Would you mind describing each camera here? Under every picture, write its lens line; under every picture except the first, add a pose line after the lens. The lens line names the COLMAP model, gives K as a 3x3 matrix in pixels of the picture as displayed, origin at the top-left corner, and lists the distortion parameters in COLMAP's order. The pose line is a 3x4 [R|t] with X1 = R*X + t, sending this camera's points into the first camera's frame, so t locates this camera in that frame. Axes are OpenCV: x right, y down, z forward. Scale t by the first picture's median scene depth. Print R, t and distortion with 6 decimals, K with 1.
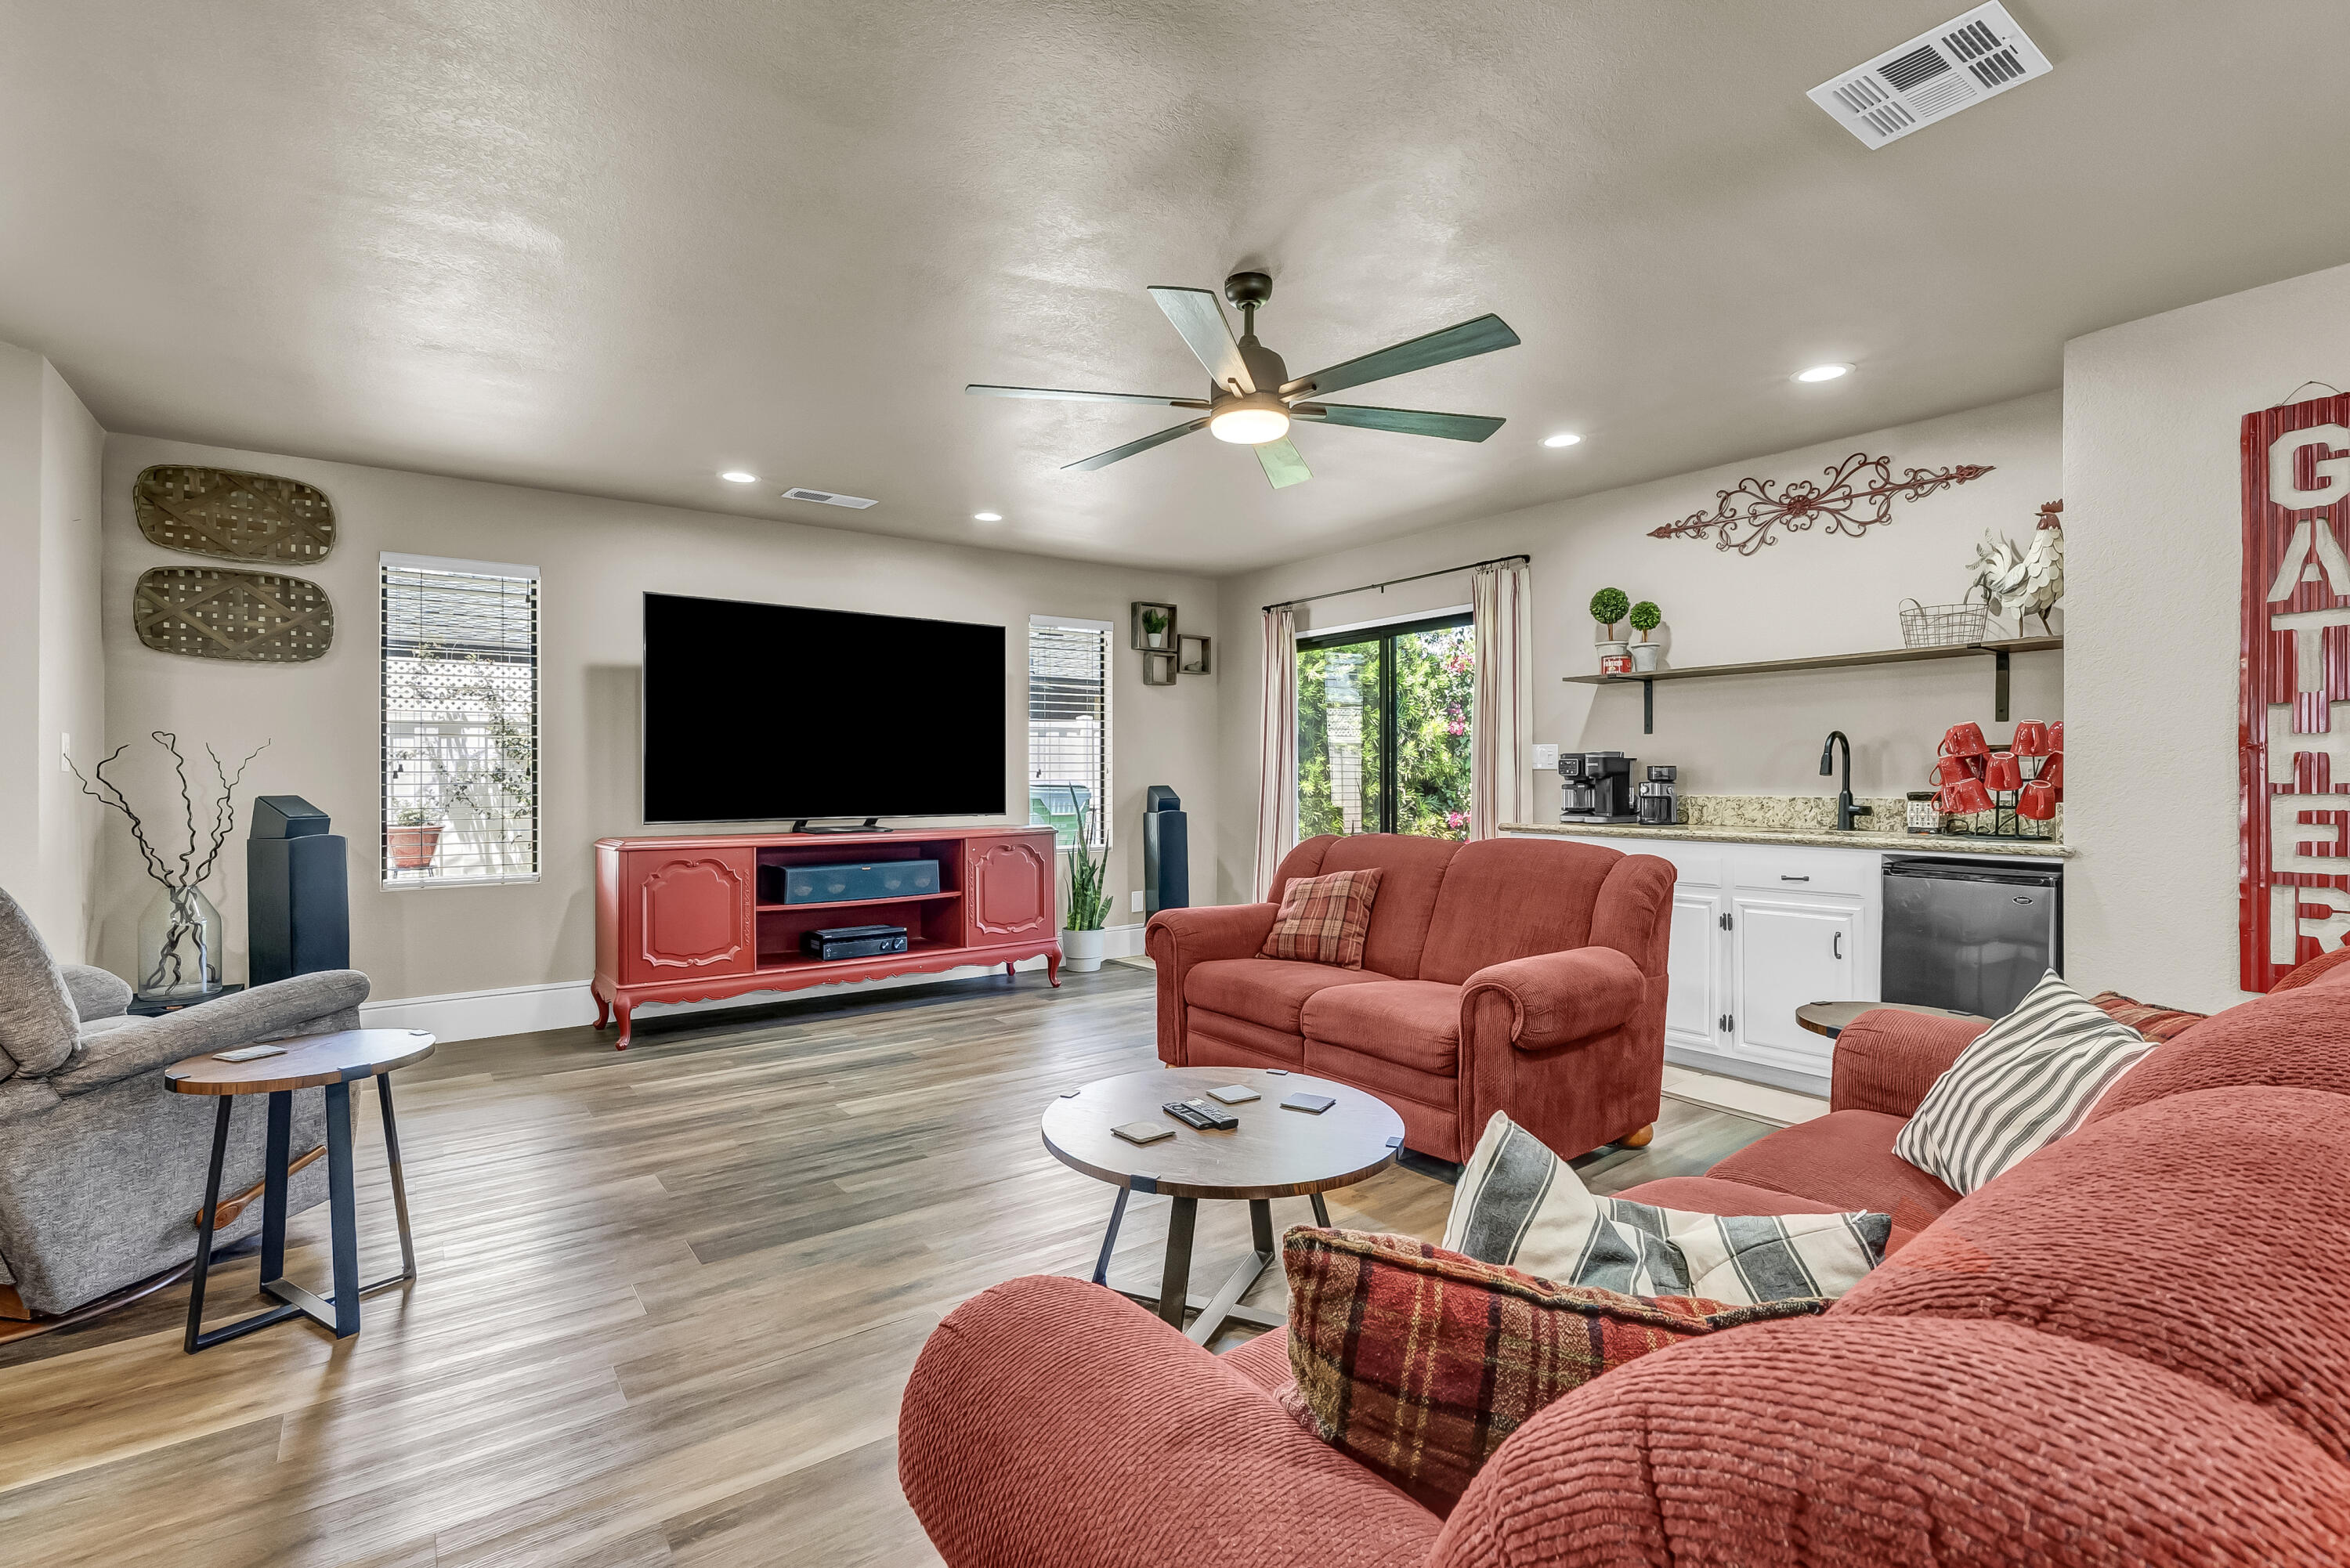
lens RADIAL K [[1075.1, 0, 1174.2], [0, 1075.1, 779.7], [0, 0, 1]] dist [-0.006474, 0.000665]
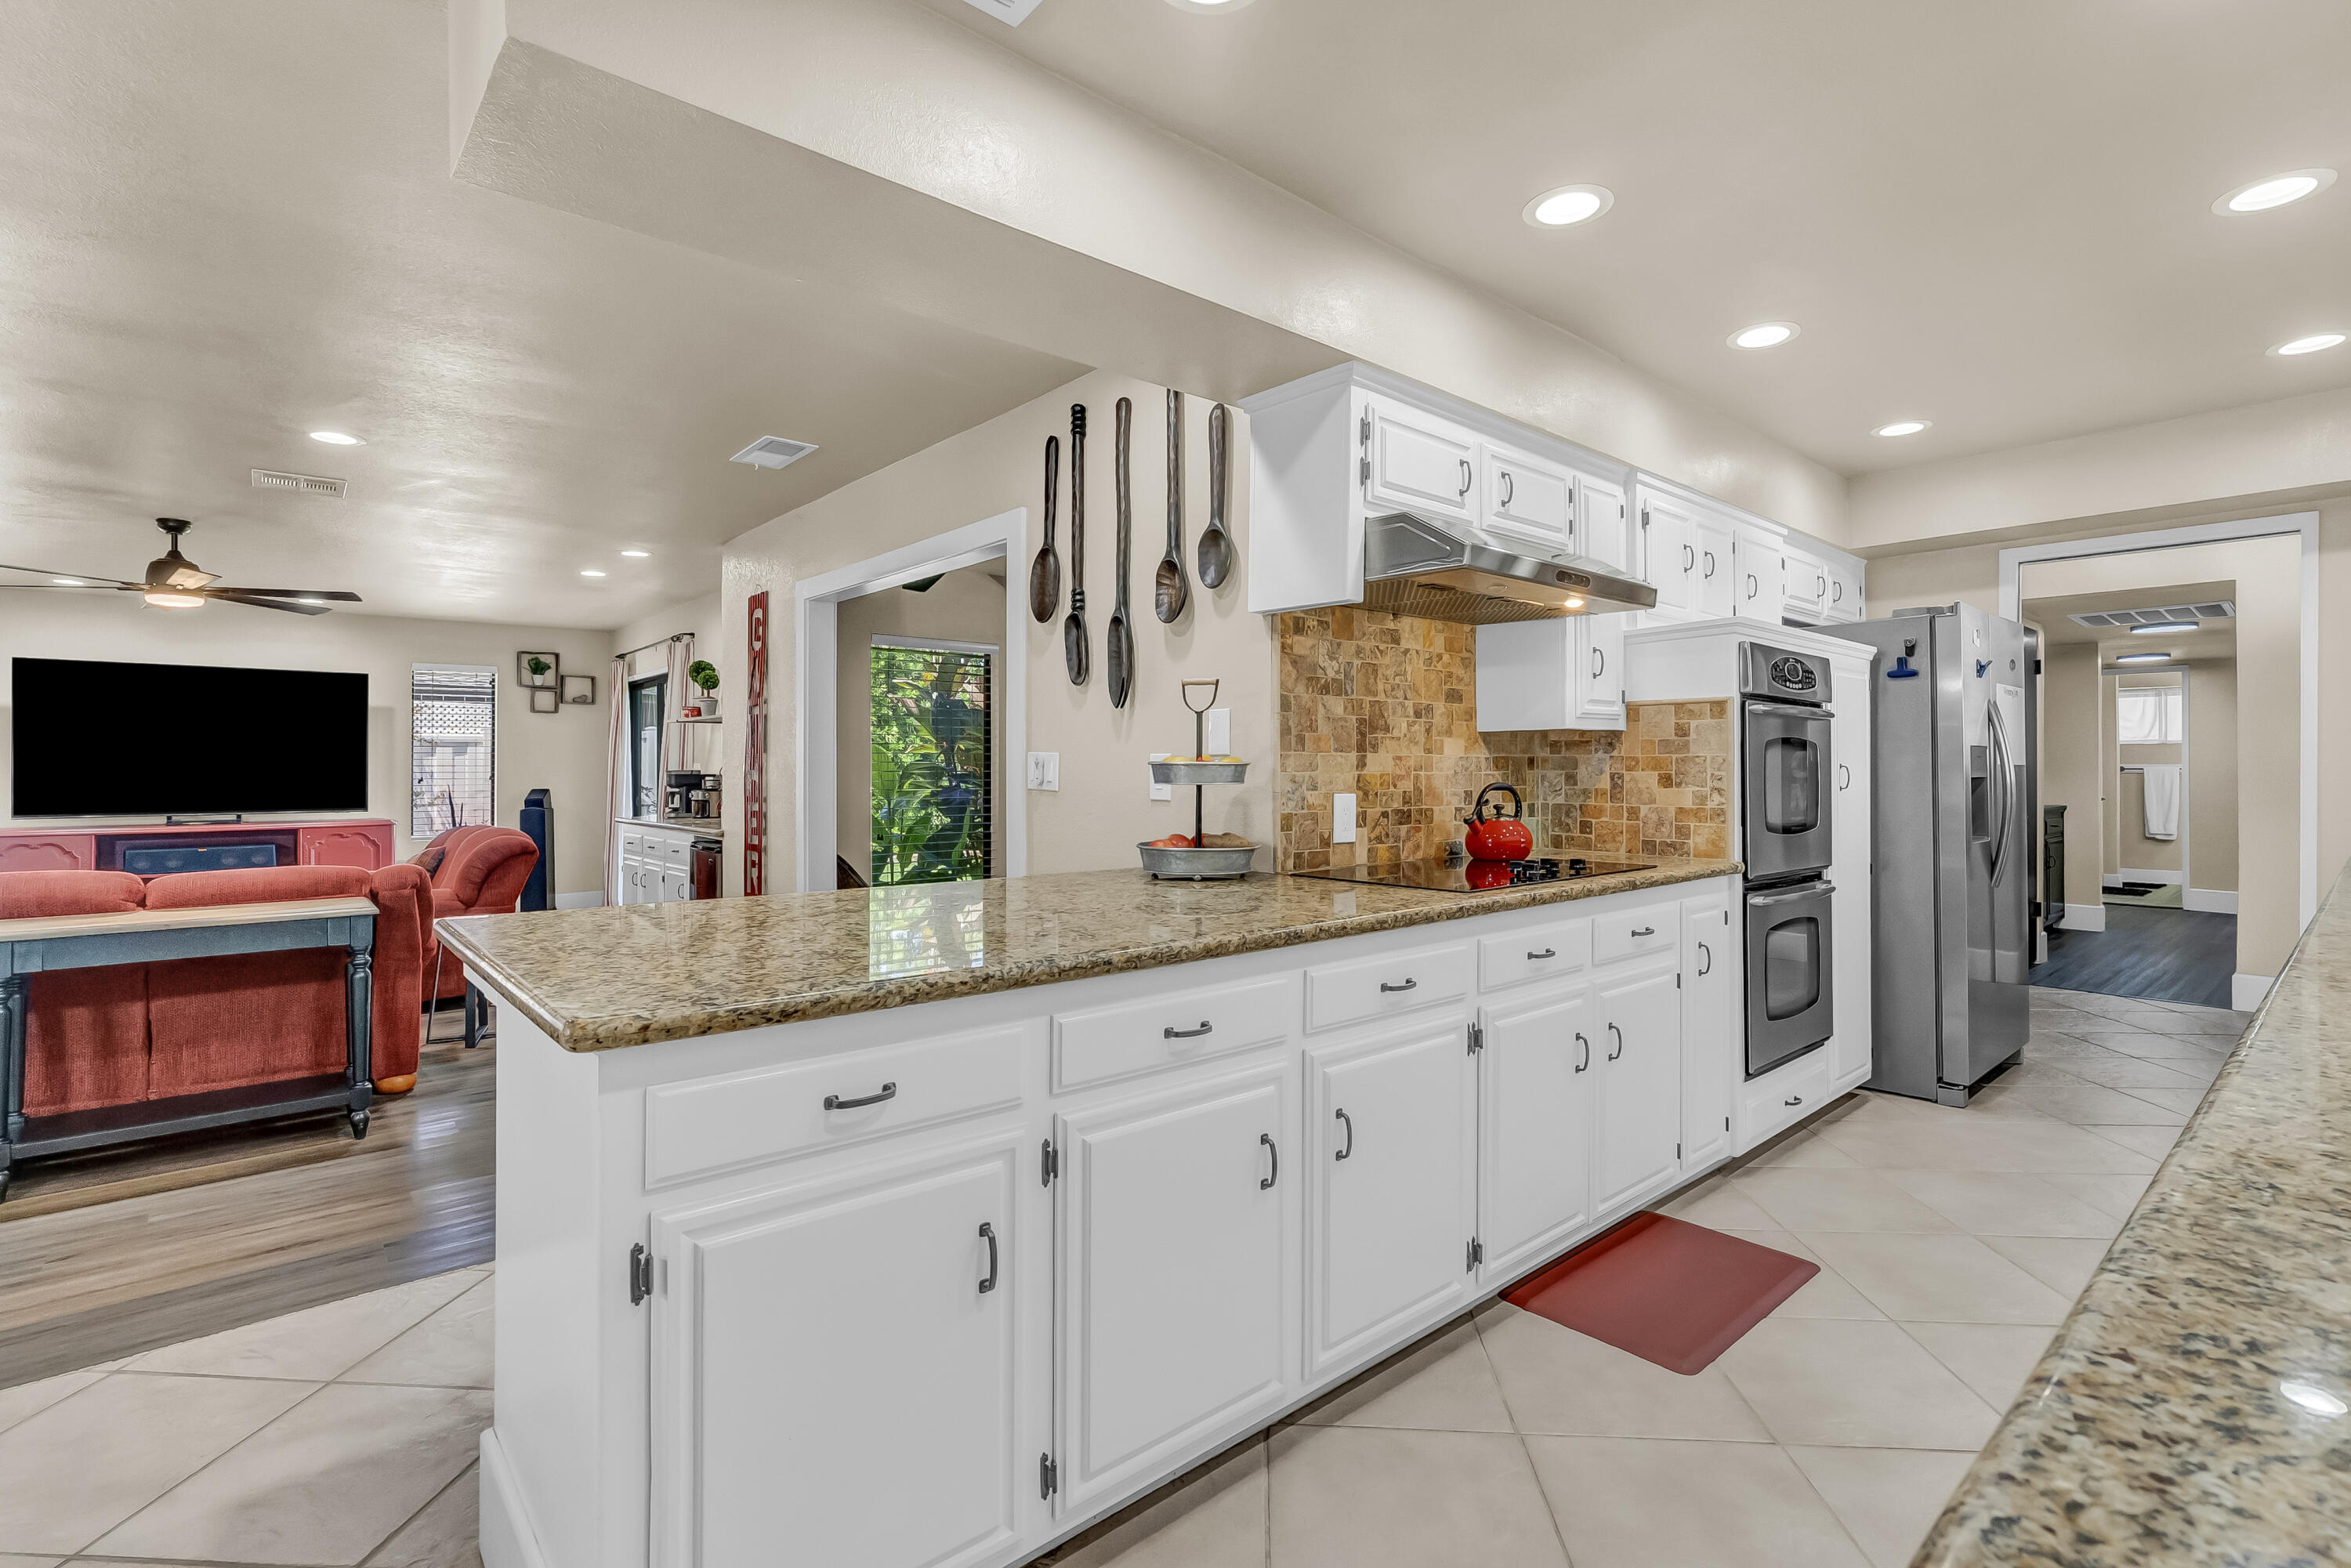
lens RADIAL K [[1075.6, 0, 1187.3], [0, 1075.6, 768.7], [0, 0, 1]] dist [-0.006474, 0.000665]
pose [[0.997082, 0.001988, 0.076315, 1.018419], [-0.001867, 0.999997, -0.001649, -0.027405], [-0.076318, 0.001502, 0.997082, -0.577656]]
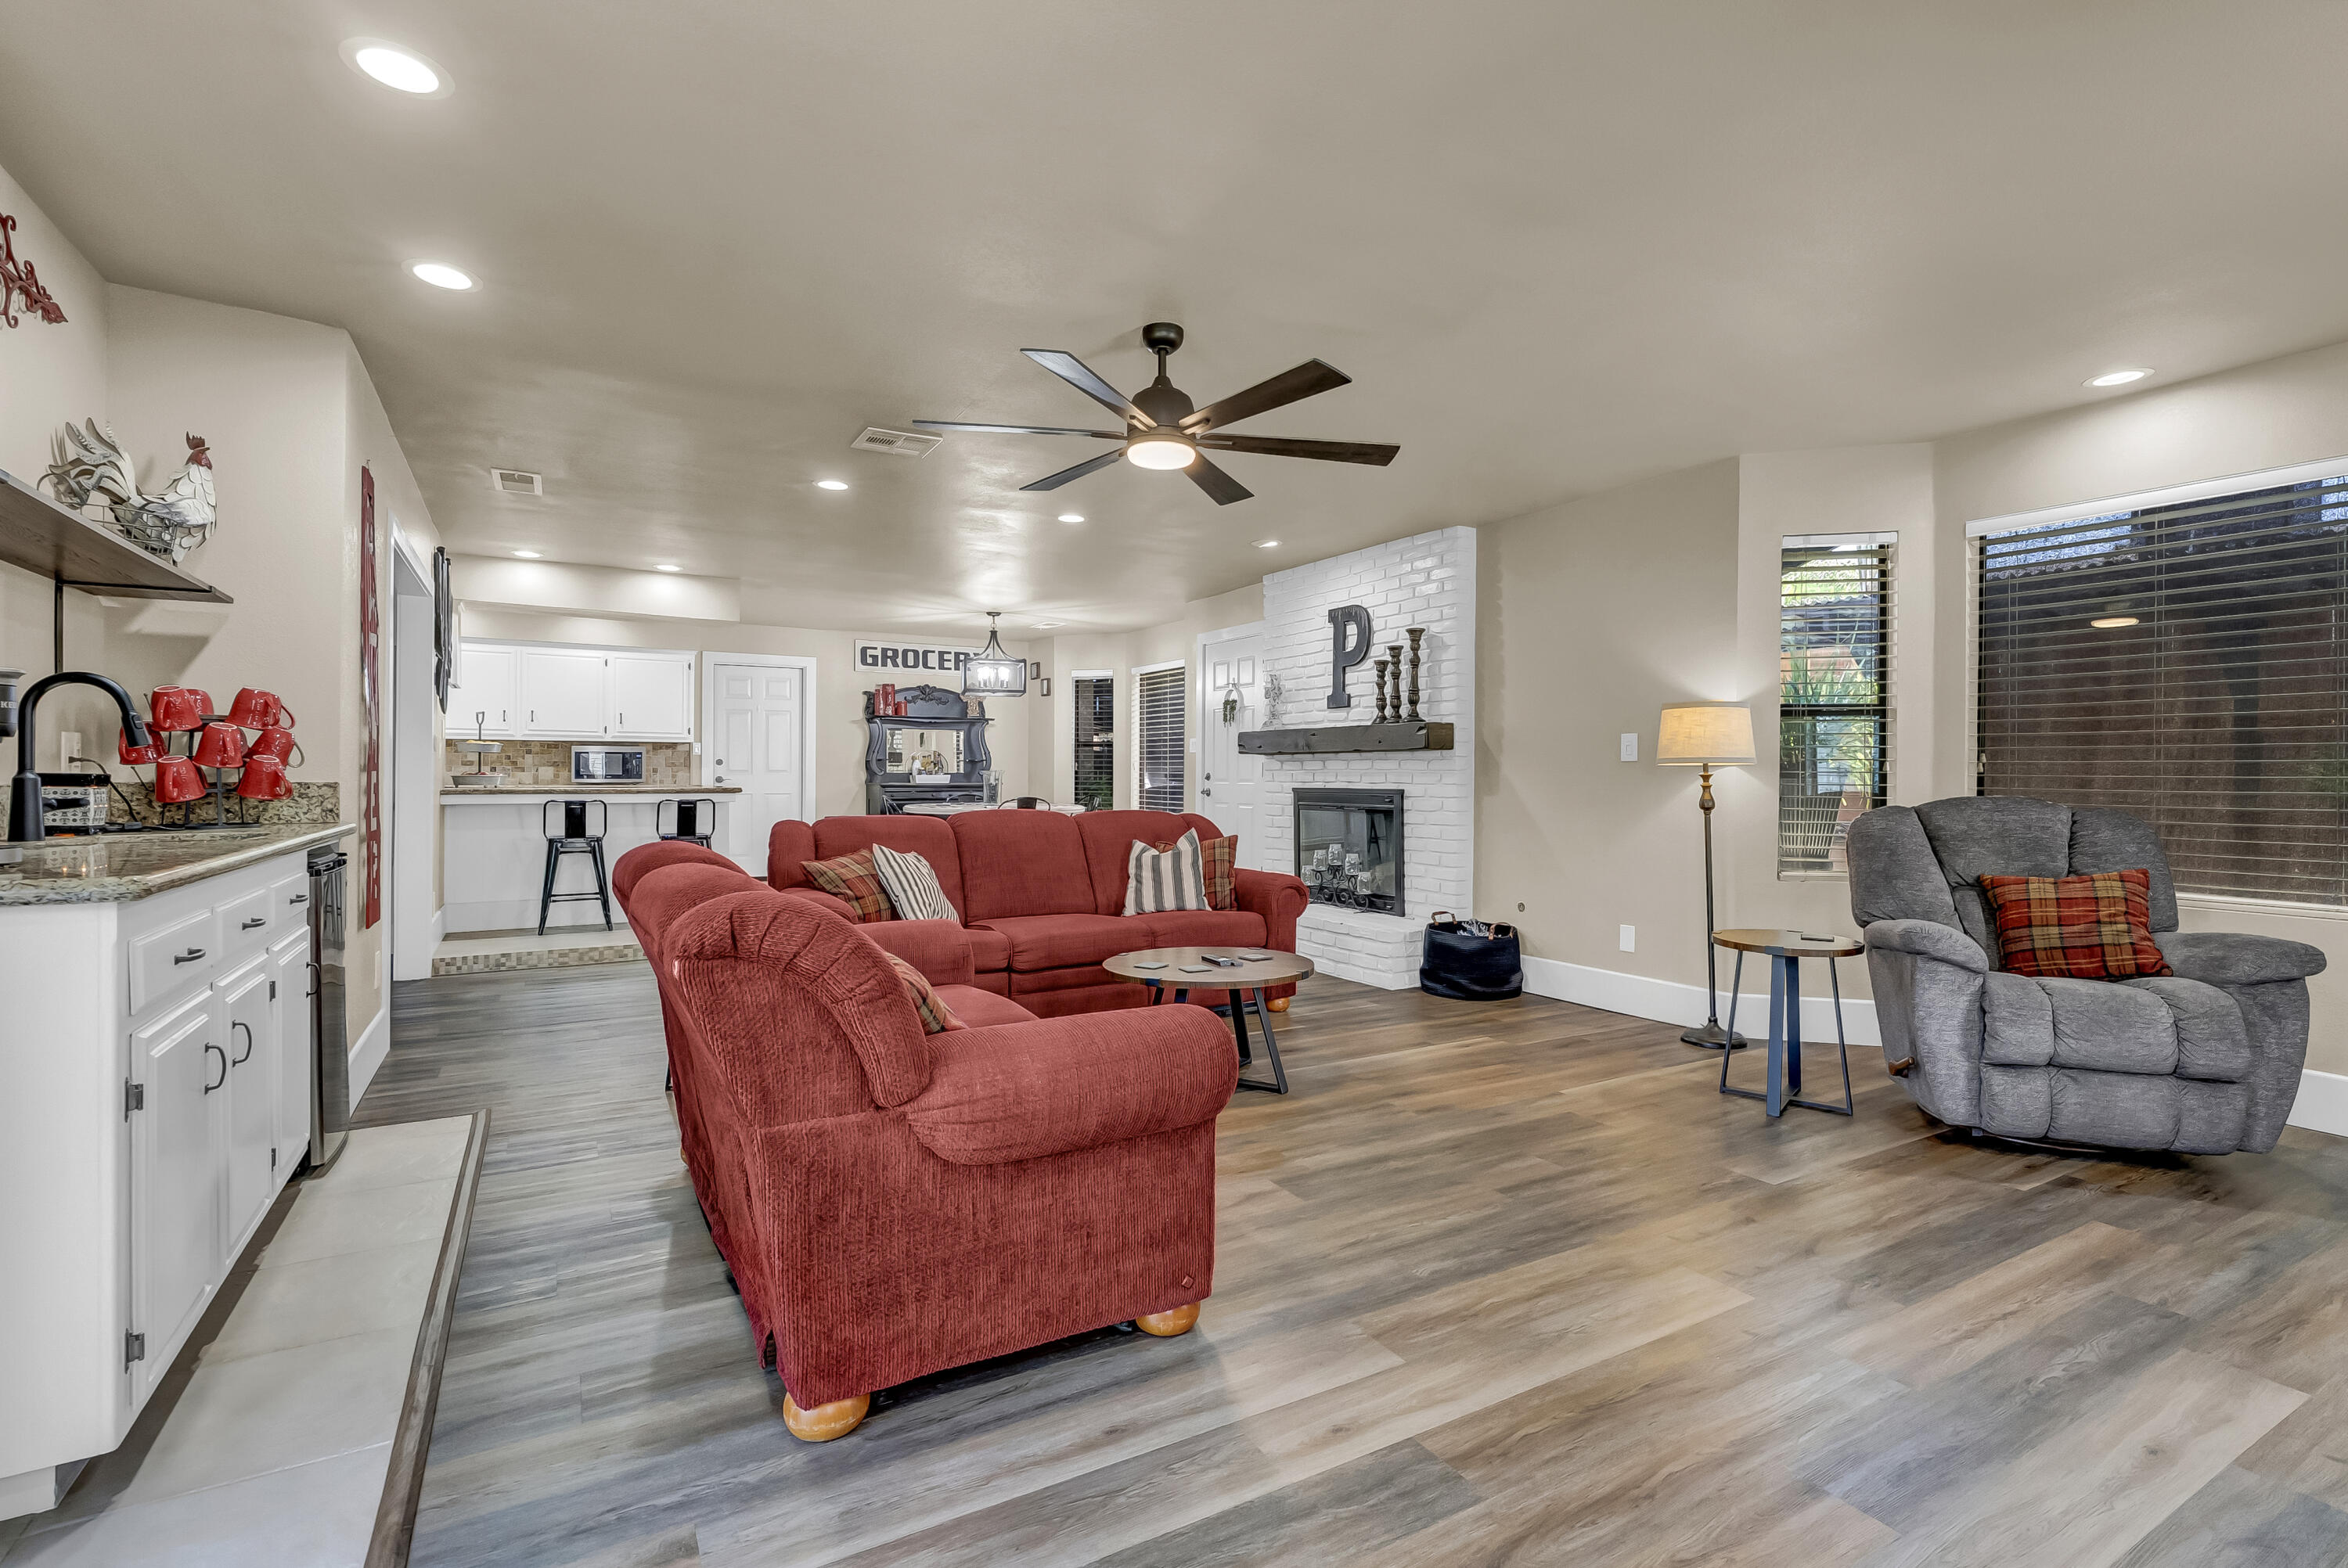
lens RADIAL K [[1074.1, 0, 1179.7], [0, 1074.1, 779.4], [0, 0, 1]] dist [-0.006474, 0.000665]
pose [[-0.993945, -0.003421, 0.109822, -0.049982], [-0.002847, 0.999981, 0.005387, 0.008408], [-0.109838, 0.005042, -0.993937, 1.373528]]
